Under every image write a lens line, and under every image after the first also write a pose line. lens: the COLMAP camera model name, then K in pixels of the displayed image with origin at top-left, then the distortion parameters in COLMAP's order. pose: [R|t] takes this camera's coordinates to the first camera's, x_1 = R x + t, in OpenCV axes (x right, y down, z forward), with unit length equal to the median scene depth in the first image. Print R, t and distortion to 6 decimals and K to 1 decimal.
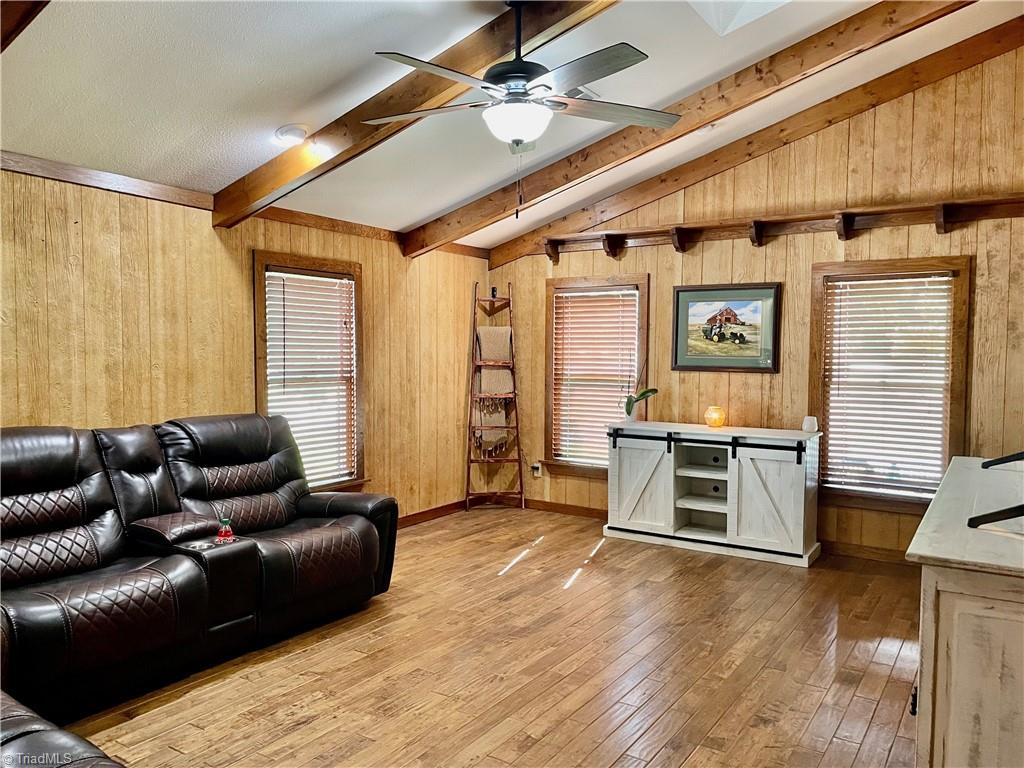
lens RADIAL K [[768.8, 0, 503.4], [0, 768.8, 390.5], [0, 0, 1]] dist [0.081829, -0.099489]
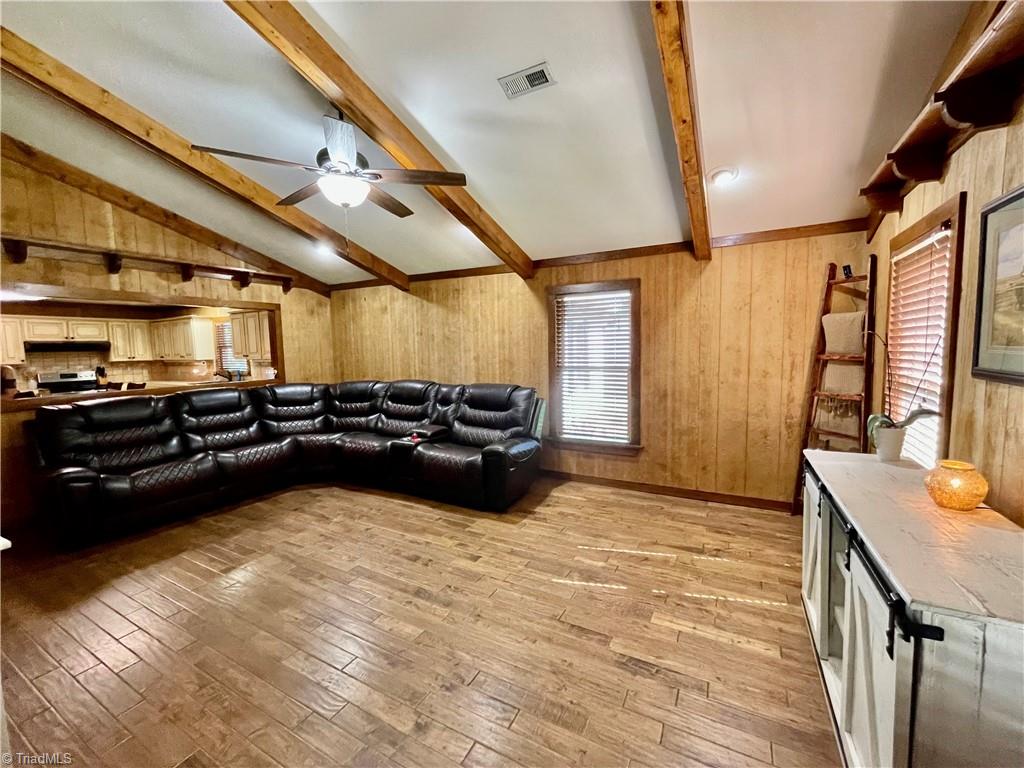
lens RADIAL K [[415.1, 0, 513.7], [0, 415.1, 385.5], [0, 0, 1]] dist [-0.003079, 0.000267]
pose [[0.089695, 0.082444, -0.992551, 0.608468], [-0.033929, 0.996243, 0.079685, -0.043171], [0.995391, 0.026528, 0.092155, 0.906570]]
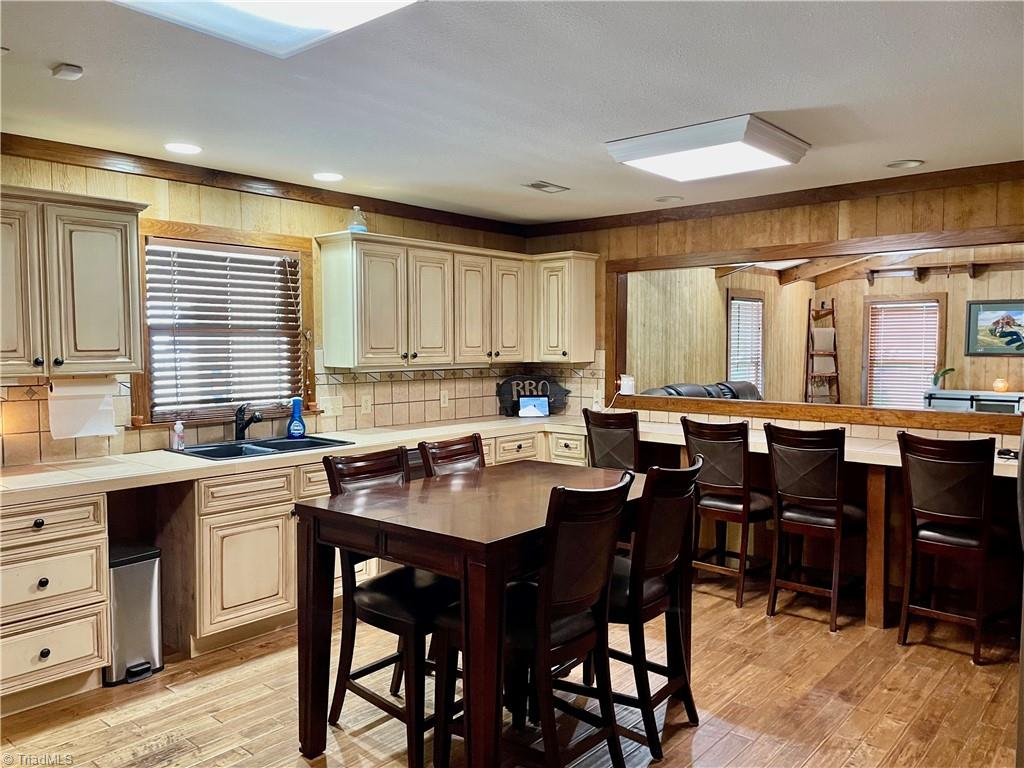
lens RADIAL K [[768.8, 0, 504.5], [0, 768.8, 384.1], [0, 0, 1]] dist [0.081829, -0.099489]
pose [[0.989911, -0.001804, -0.141681, -0.612162], [0.001780, 0.999998, -0.000293, 0.036919], [0.141681, 0.000038, 0.989912, -0.862571]]
